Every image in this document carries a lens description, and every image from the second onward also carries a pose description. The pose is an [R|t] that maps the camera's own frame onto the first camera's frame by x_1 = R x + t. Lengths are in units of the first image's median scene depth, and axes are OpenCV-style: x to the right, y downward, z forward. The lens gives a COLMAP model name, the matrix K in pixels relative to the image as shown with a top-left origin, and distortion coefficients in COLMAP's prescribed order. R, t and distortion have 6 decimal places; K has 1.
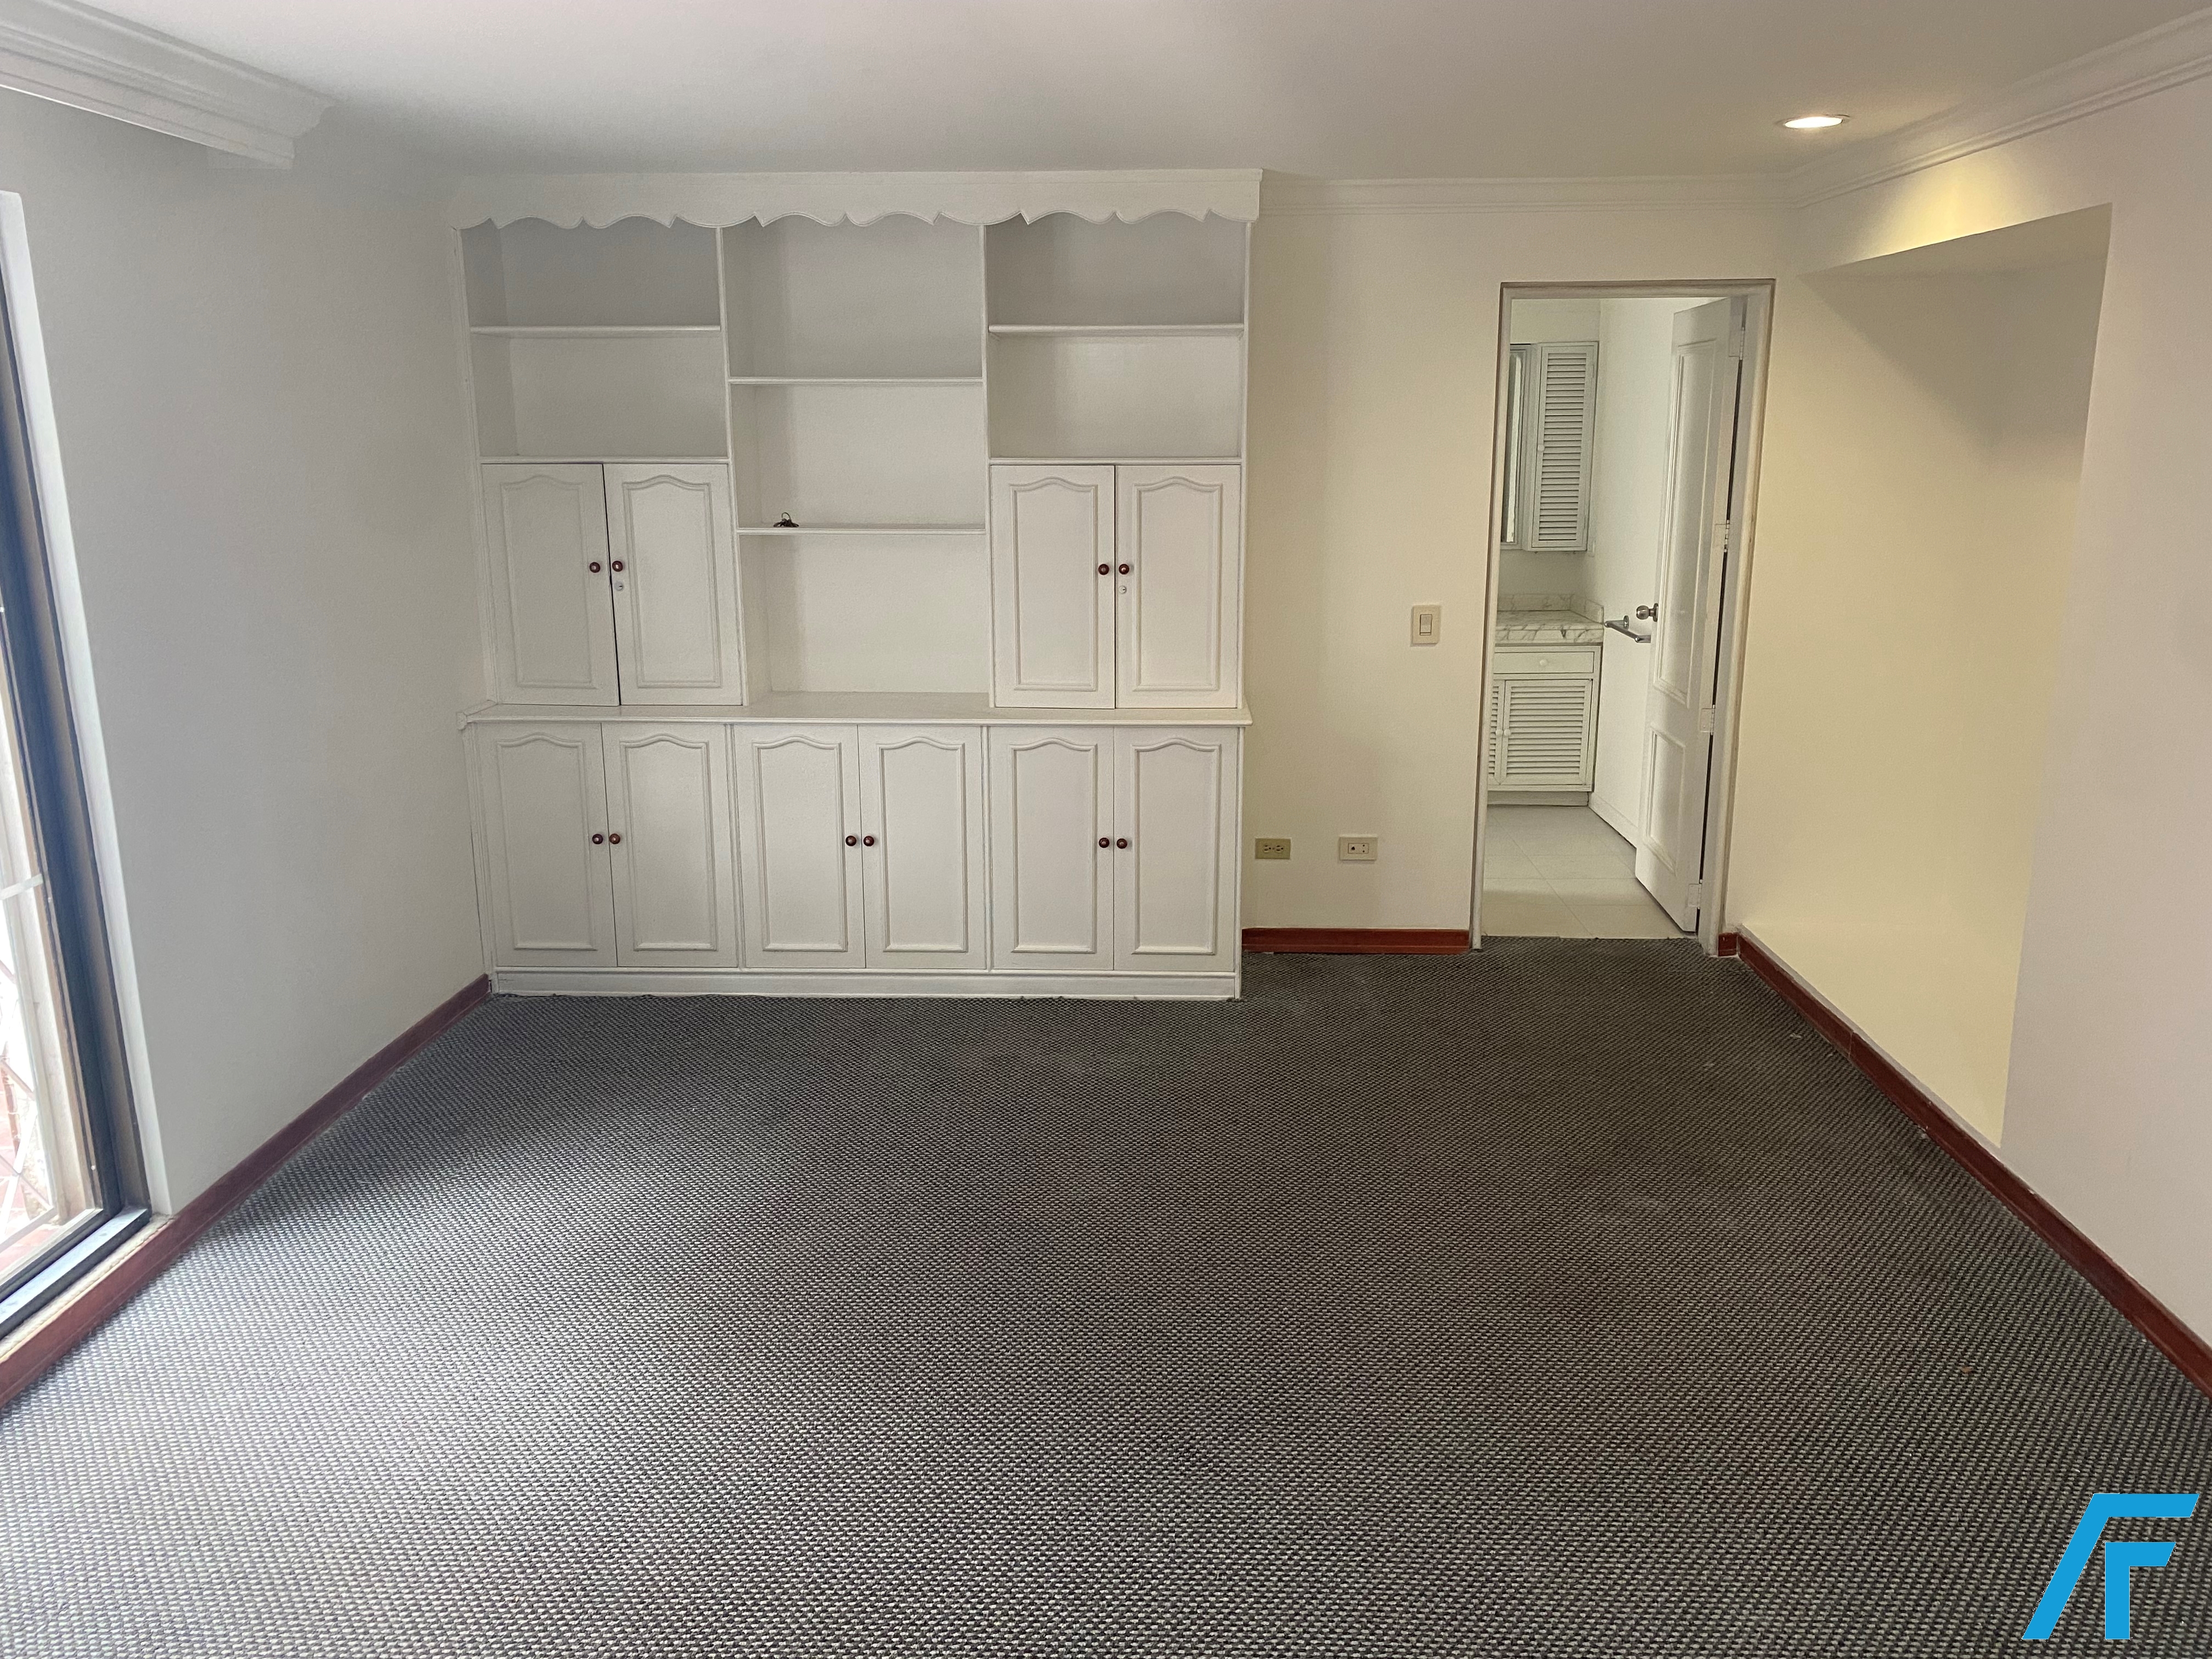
lens RADIAL K [[1682.4, 0, 1106.0], [0, 1682.4, 829.5], [0, 0, 1]] dist [0.097579, -0.132252]
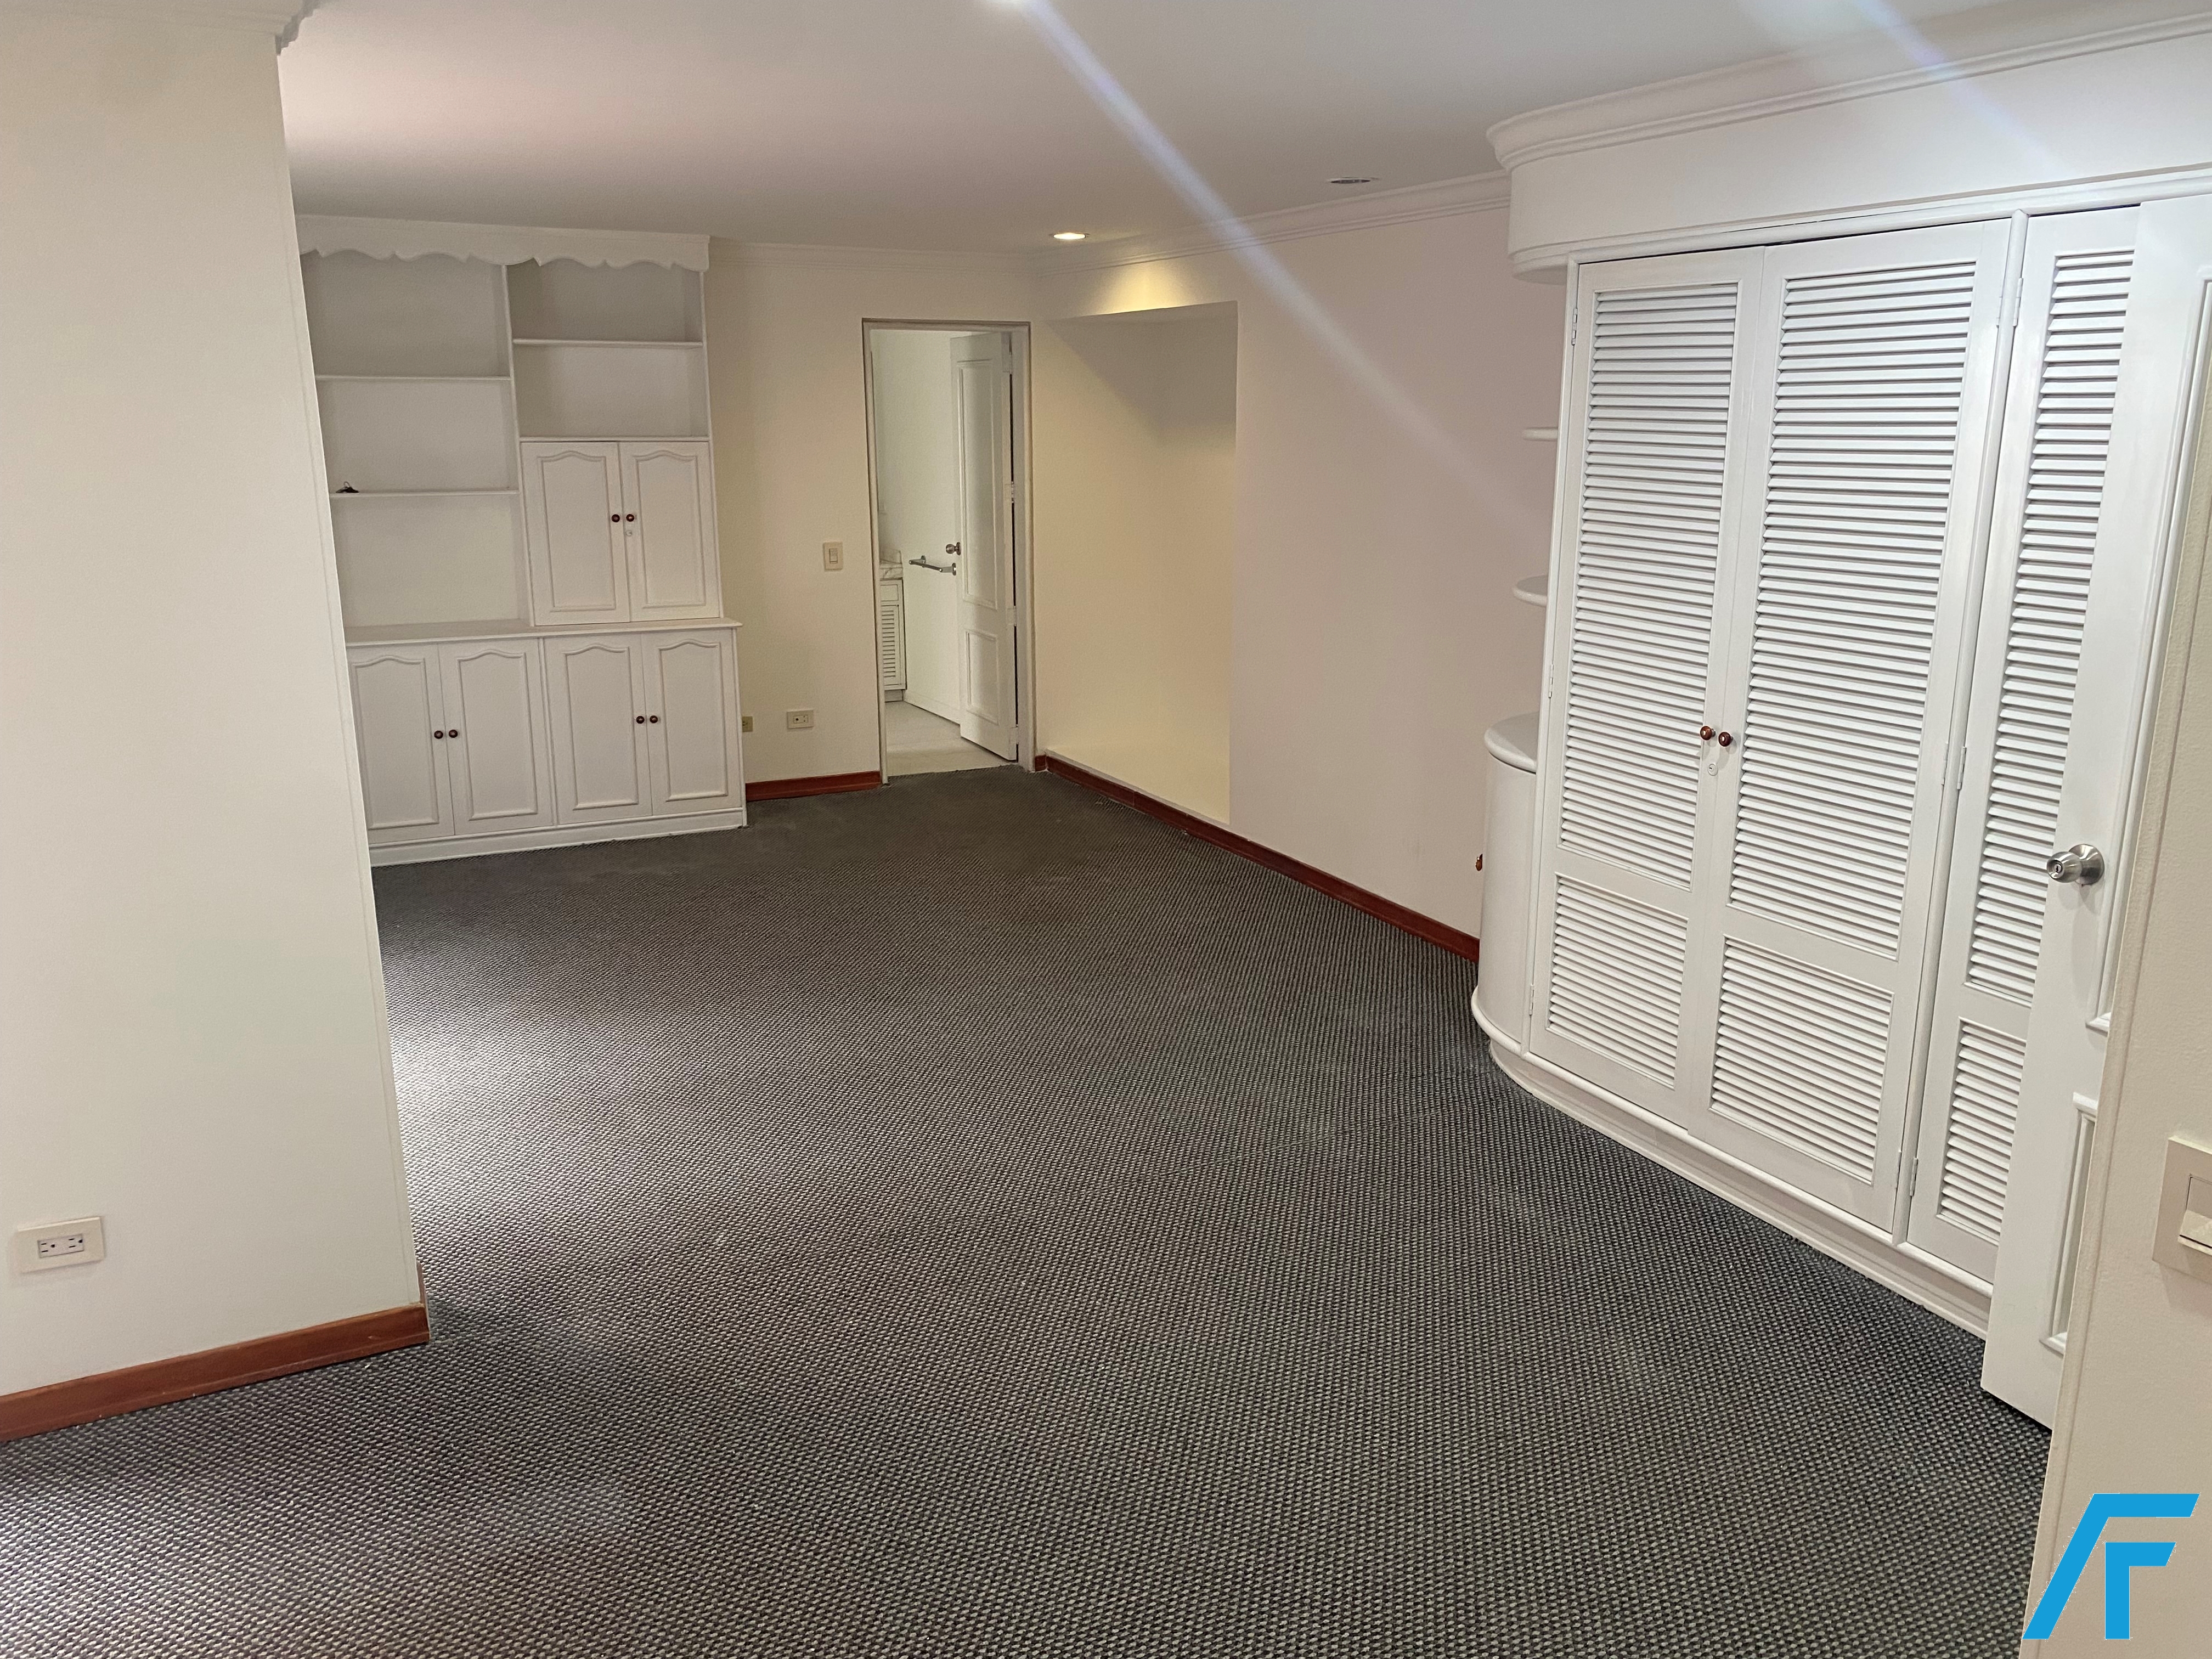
lens RADIAL K [[1656.5, 0, 1116.8], [0, 1656.5, 824.0], [0, 0, 1]] dist [0.125635, -0.302364]
pose [[0.875583, -0.113761, 0.469482, -0.306707], [0.108961, 0.993339, 0.037485, 0.082643], [-0.470619, 0.018334, 0.882146, -0.371366]]
